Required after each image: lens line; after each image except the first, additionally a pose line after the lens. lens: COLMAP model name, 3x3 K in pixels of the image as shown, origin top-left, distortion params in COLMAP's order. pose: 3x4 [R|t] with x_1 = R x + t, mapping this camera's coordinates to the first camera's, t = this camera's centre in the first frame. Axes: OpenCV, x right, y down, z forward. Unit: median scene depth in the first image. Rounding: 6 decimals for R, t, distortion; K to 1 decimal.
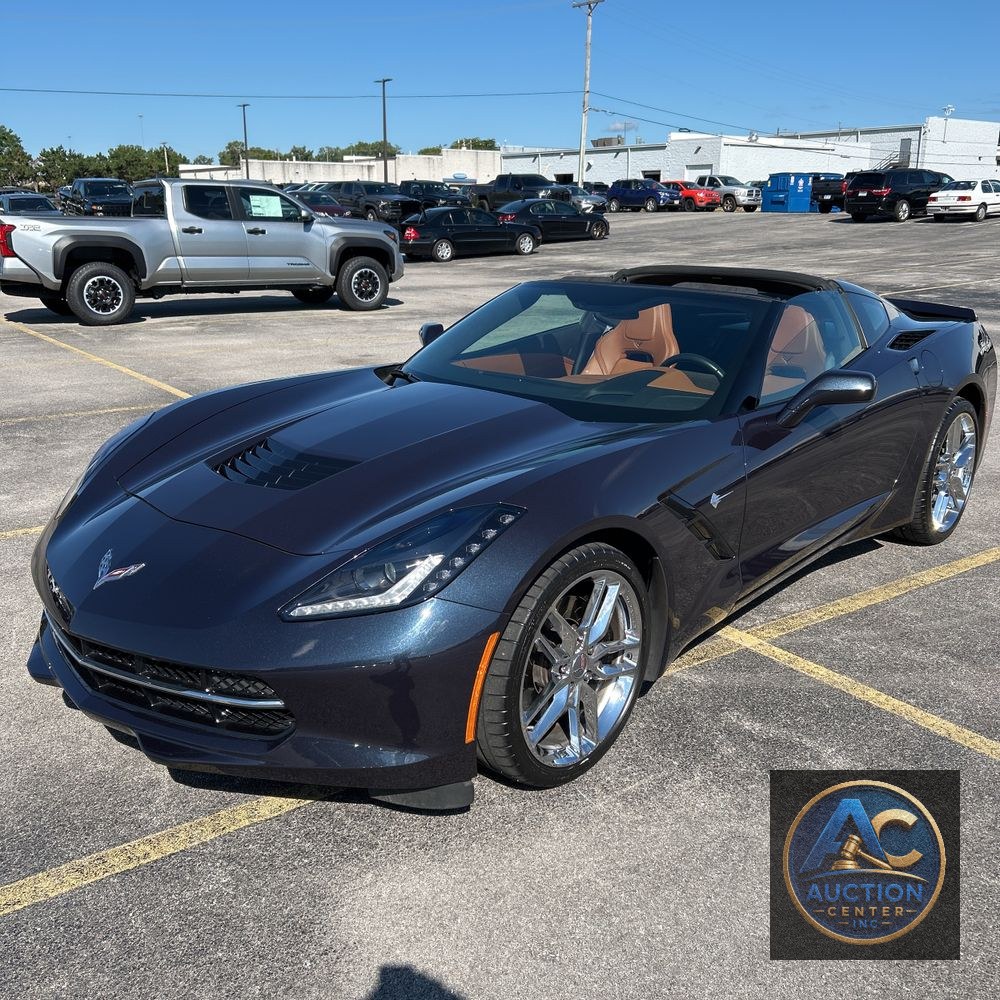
lens RADIAL K [[1066.4, 0, 537.2], [0, 1066.4, 478.6], [0, 0, 1]] dist [0.026737, -0.028999]
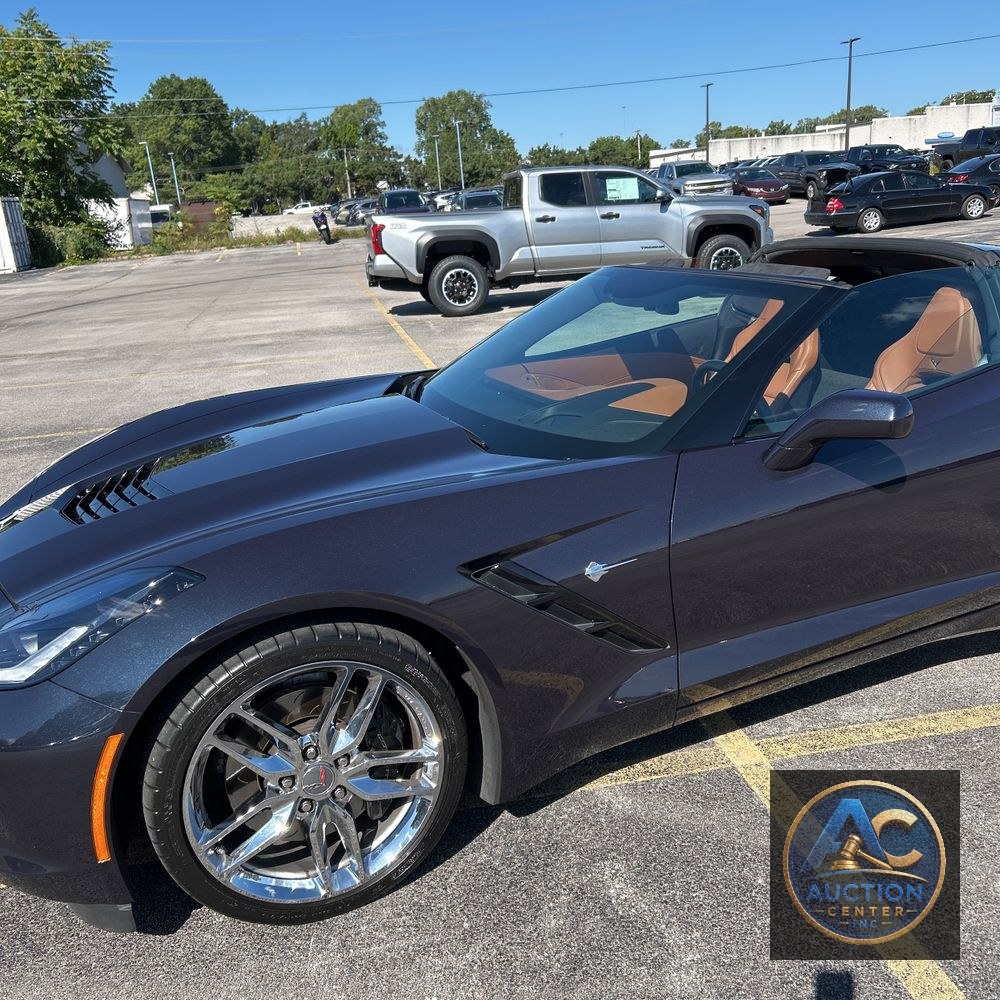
lens RADIAL K [[1060.4, 0, 527.6], [0, 1060.4, 500.2], [0, 0, 1]] dist [0.041592, -0.039334]
pose [[0.902006, 0.053686, -0.428373, 0.106150], [-0.036467, 0.998167, 0.048308, -0.015084], [0.430181, -0.027953, 0.902310, 0.080288]]
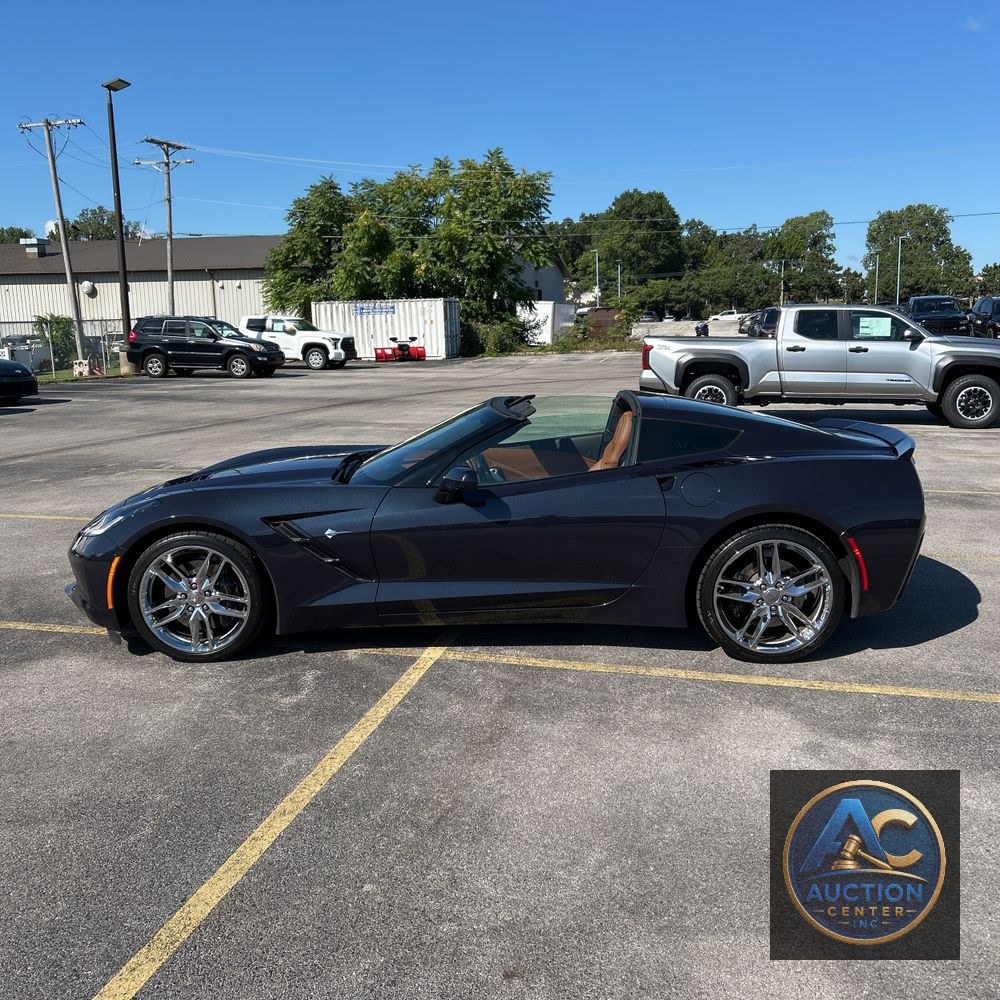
lens RADIAL K [[1089.7, 0, 500.0], [0, 1089.7, 500.0], [0, 0, 1]] dist [0.008563, 0.000290]
pose [[0.636980, 0.111351, -0.762796, 0.380704], [-0.174010, 0.984743, -0.001558, -0.017022], [0.750984, 0.133726, 0.646638, 0.034518]]
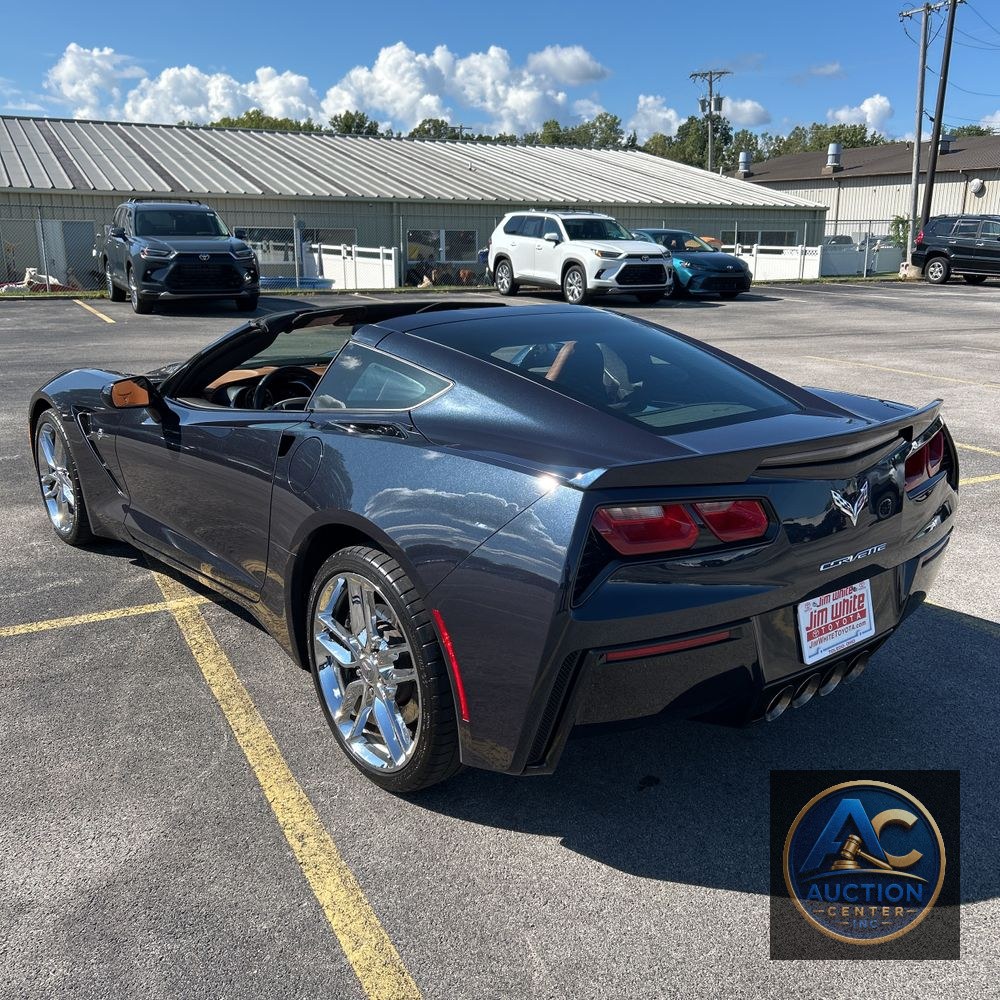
lens RADIAL K [[1067.2, 0, 499.0], [0, 1067.2, 504.6], [0, 0, 1]] dist [0.024959, -0.005944]
pose [[-0.144666, 0.240294, -0.959860, 0.348696], [-0.246347, 0.930772, 0.270141, -0.101463], [0.958324, 0.275539, -0.075455, 0.402609]]
